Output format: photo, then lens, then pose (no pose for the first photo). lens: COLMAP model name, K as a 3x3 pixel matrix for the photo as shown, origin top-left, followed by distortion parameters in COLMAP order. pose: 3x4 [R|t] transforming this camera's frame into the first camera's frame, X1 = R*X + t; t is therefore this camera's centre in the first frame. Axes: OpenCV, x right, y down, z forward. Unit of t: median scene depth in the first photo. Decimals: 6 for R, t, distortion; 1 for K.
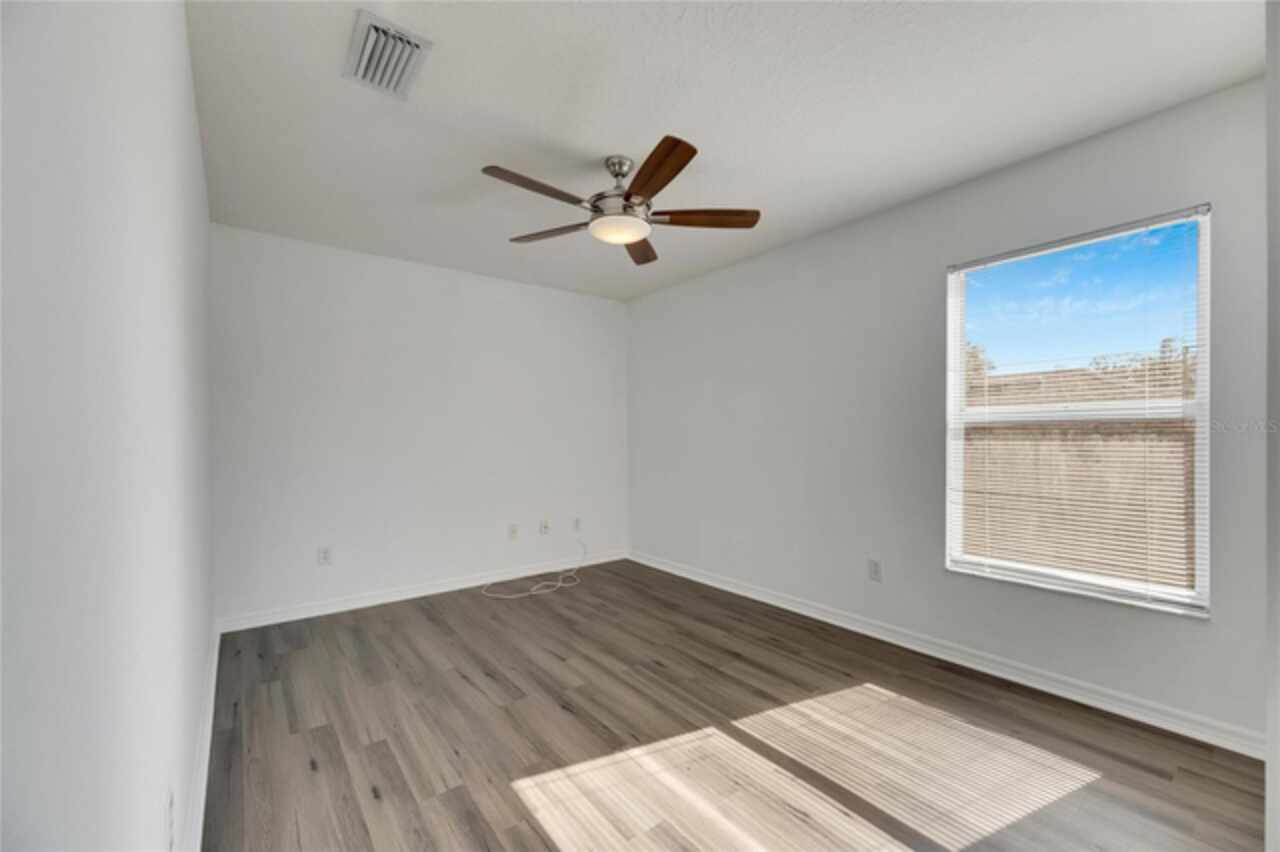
lens RADIAL K [[515.8, 0, 641.4], [0, 515.8, 429.6], [0, 0, 1]] dist [0.001774, -0.000129]
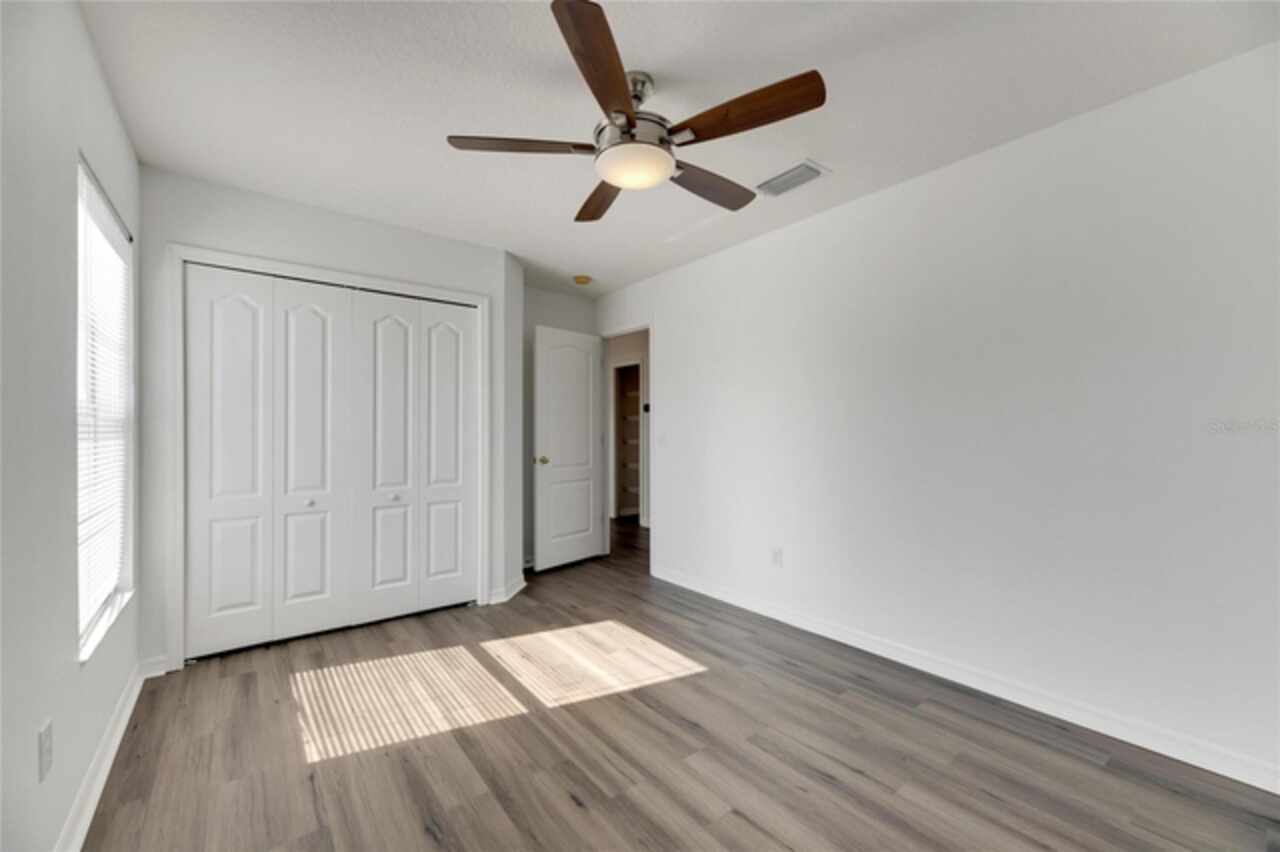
lens RADIAL K [[515.8, 0, 641.4], [0, 515.8, 429.6], [0, 0, 1]] dist [0.001774, -0.000129]
pose [[-0.999989, 0.002902, 0.003812, -0.058112], [0.002850, 0.999901, -0.013772, 0.021885], [-0.003852, -0.013761, -0.999898, 2.047821]]
